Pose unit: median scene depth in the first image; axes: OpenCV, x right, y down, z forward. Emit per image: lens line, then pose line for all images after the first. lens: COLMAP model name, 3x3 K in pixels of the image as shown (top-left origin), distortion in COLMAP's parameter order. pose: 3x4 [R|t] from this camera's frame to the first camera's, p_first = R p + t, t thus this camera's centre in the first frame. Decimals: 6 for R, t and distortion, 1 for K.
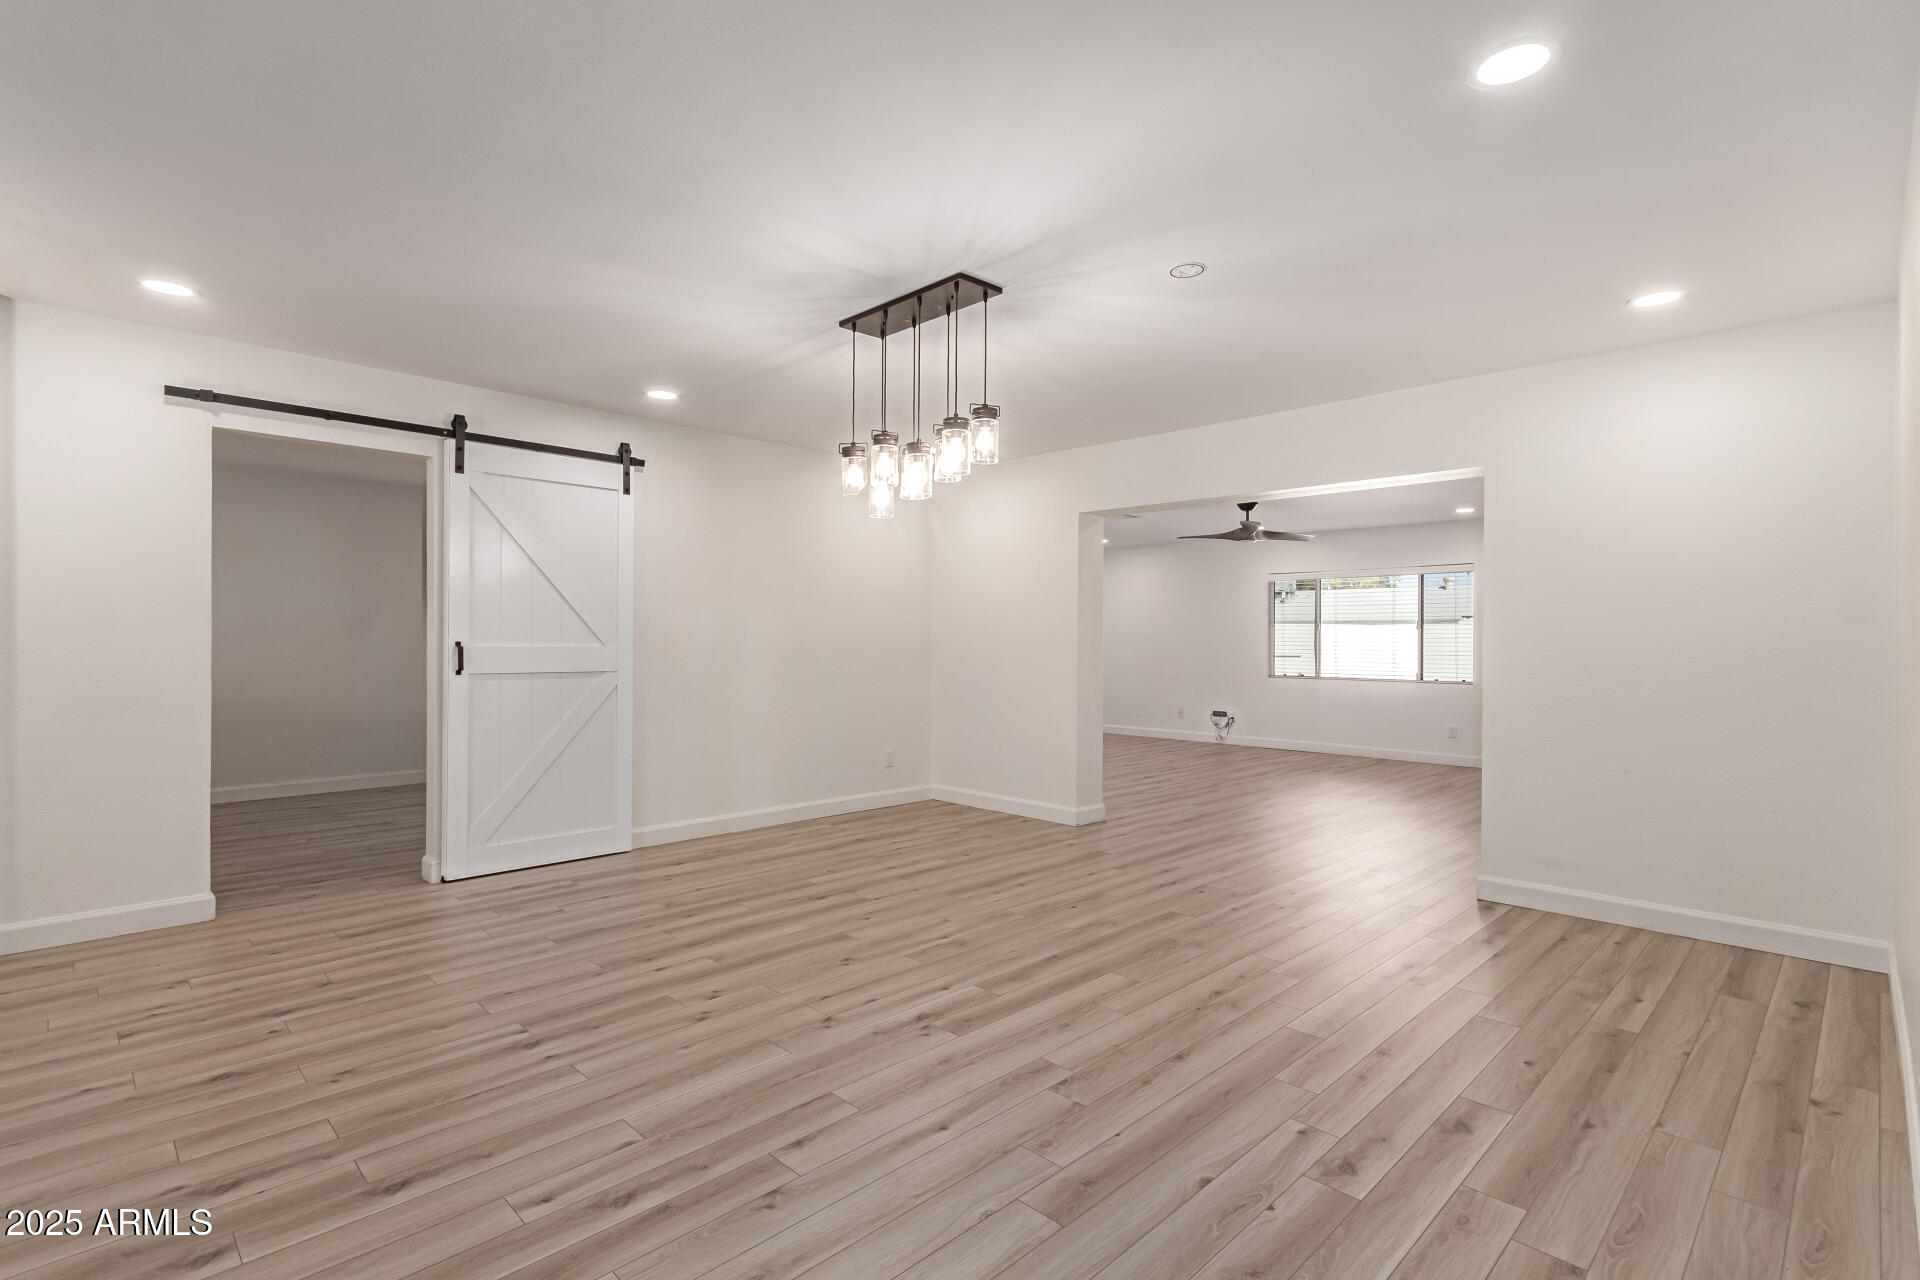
lens RADIAL K [[915.9, 0, 941.6], [0, 915.9, 642.2], [0, 0, 1]] dist [0.003368, 0.001238]
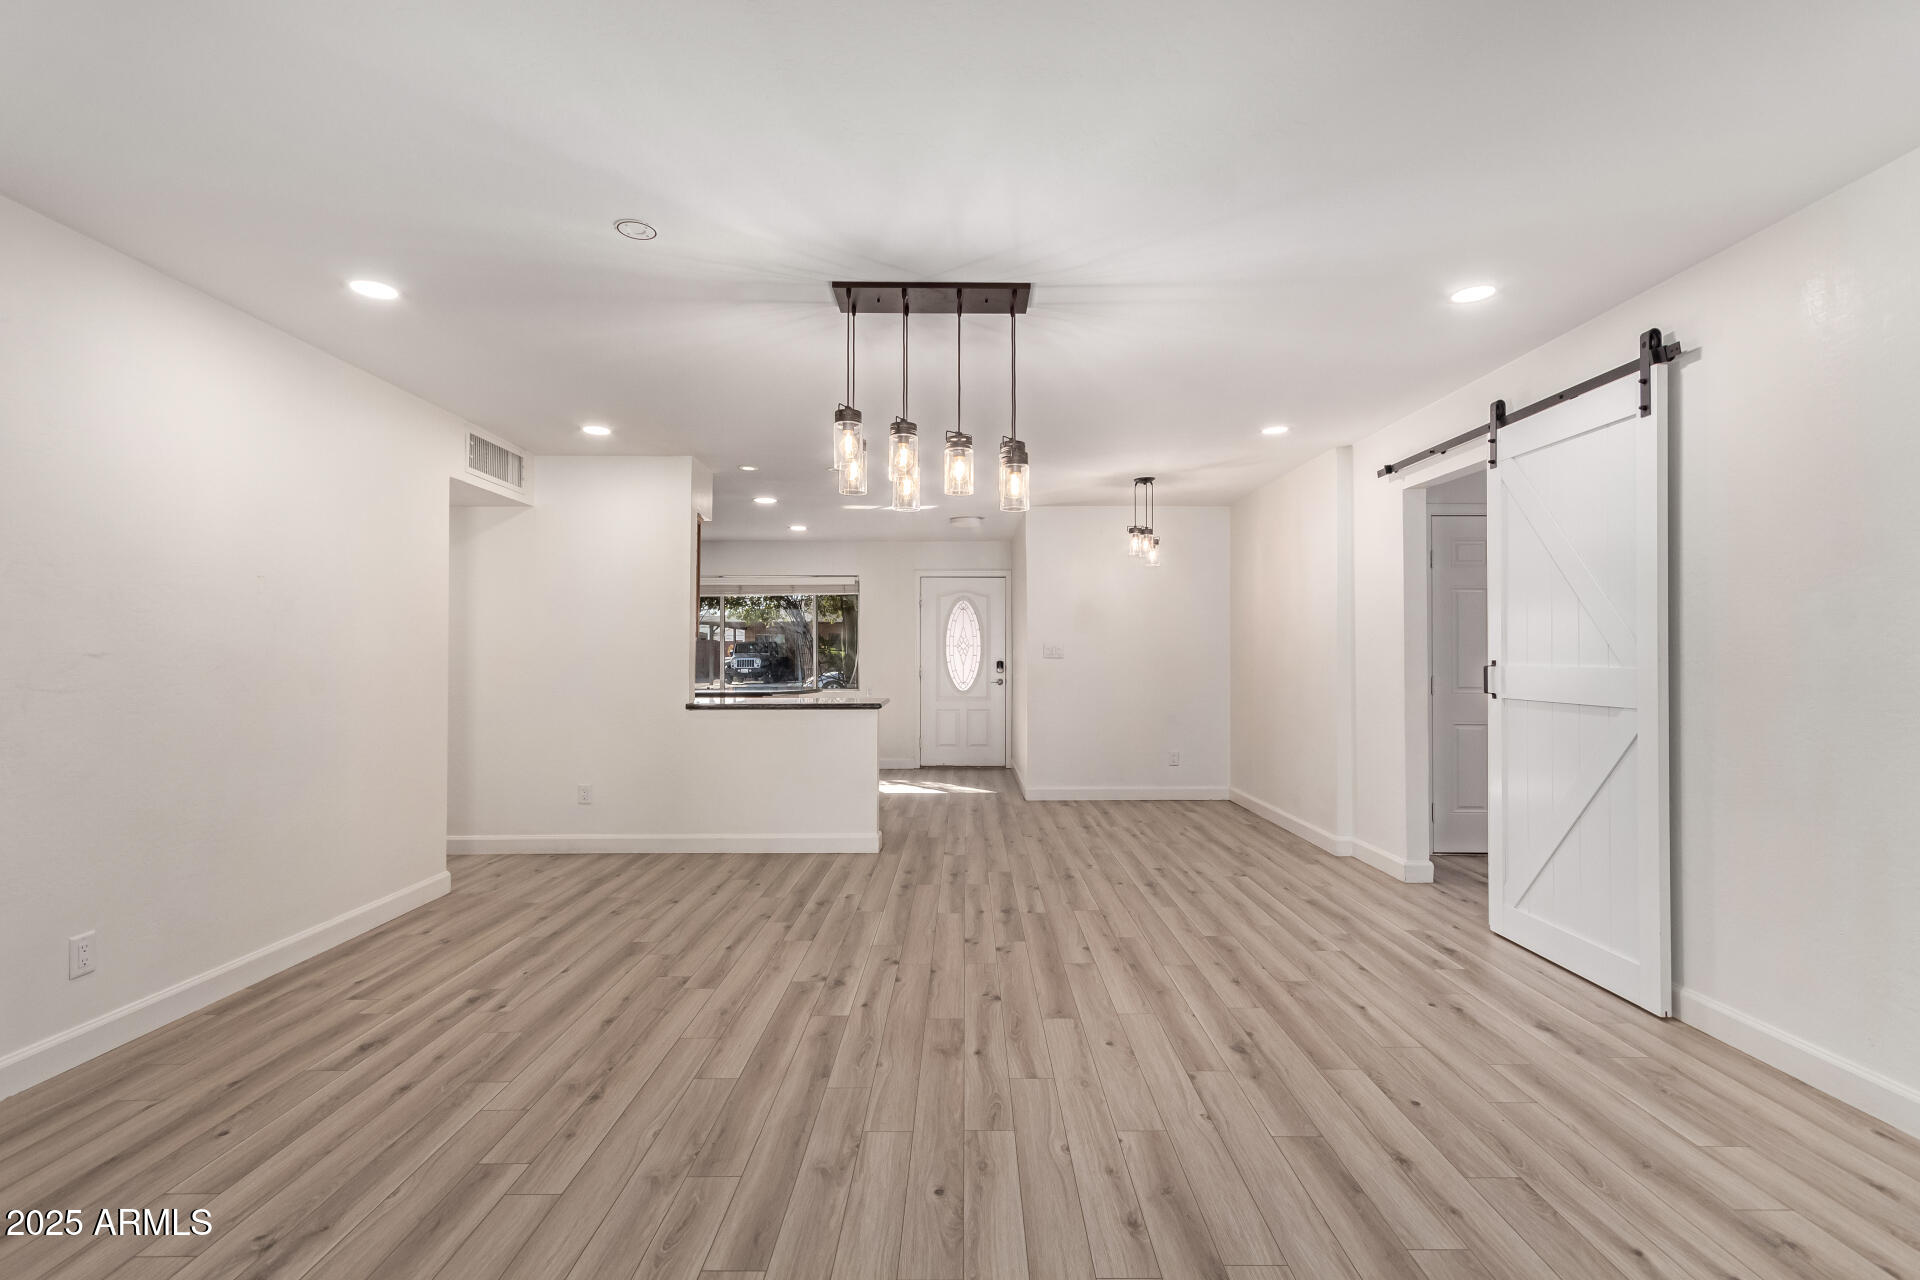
lens RADIAL K [[915.9, 0, 958.8], [0, 915.9, 641.0], [0, 0, 1]] dist [0.003368, 0.001238]
pose [[-0.703915, -0.016330, -0.710097, 0.649679], [-0.004065, 0.999812, -0.018962, -0.001384], [0.710273, -0.010461, -0.703849, 1.782825]]
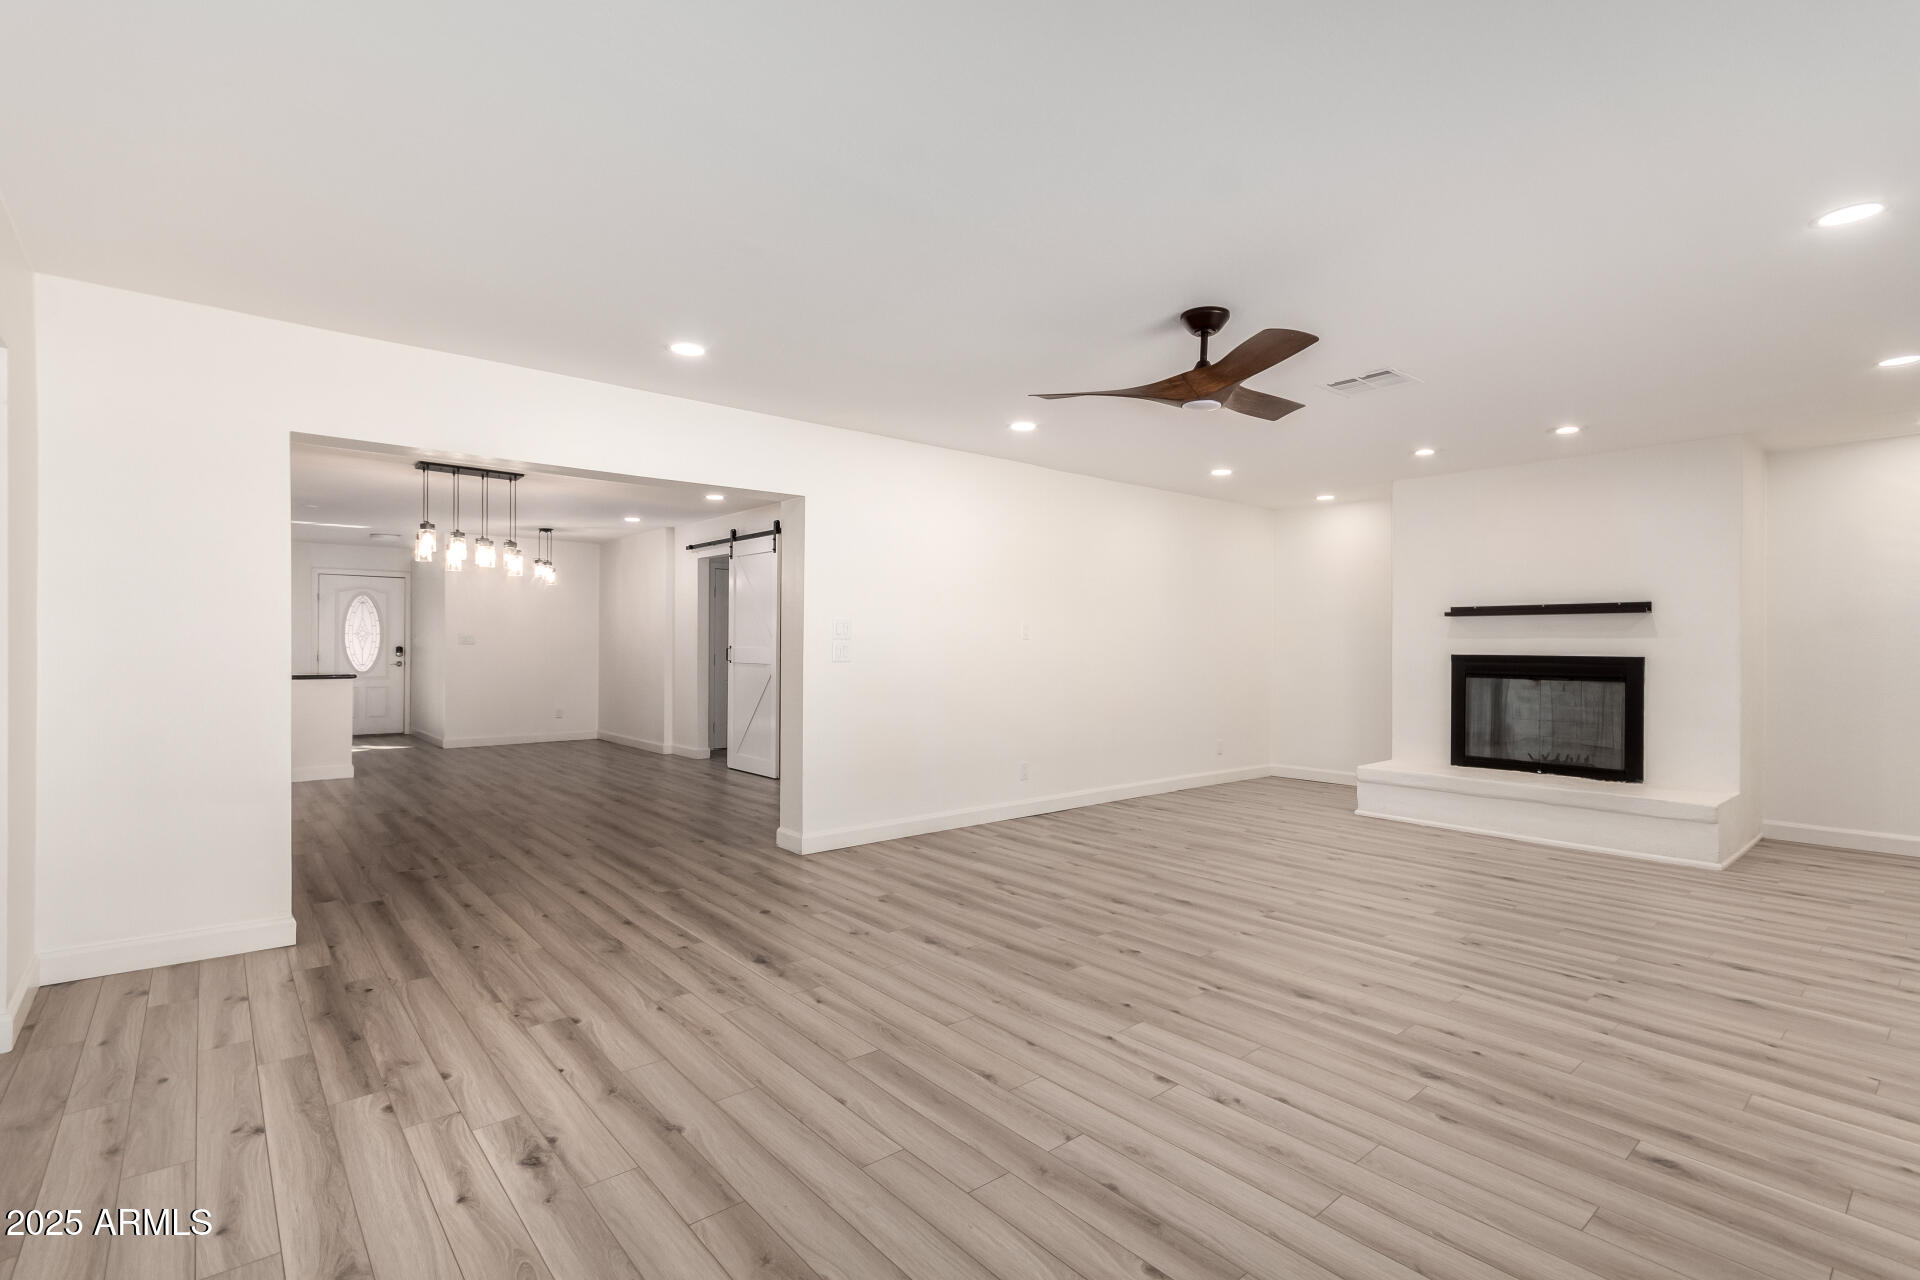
lens RADIAL K [[915.9, 0, 970.0], [0, 915.9, 650.5], [0, 0, 1]] dist [0.003368, 0.001238]
pose [[-0.087773, -0.000297, -0.996140, 2.001097], [-0.005433, 0.999985, 0.000181, 0.009502], [0.996126, 0.005428, -0.087774, 2.409817]]
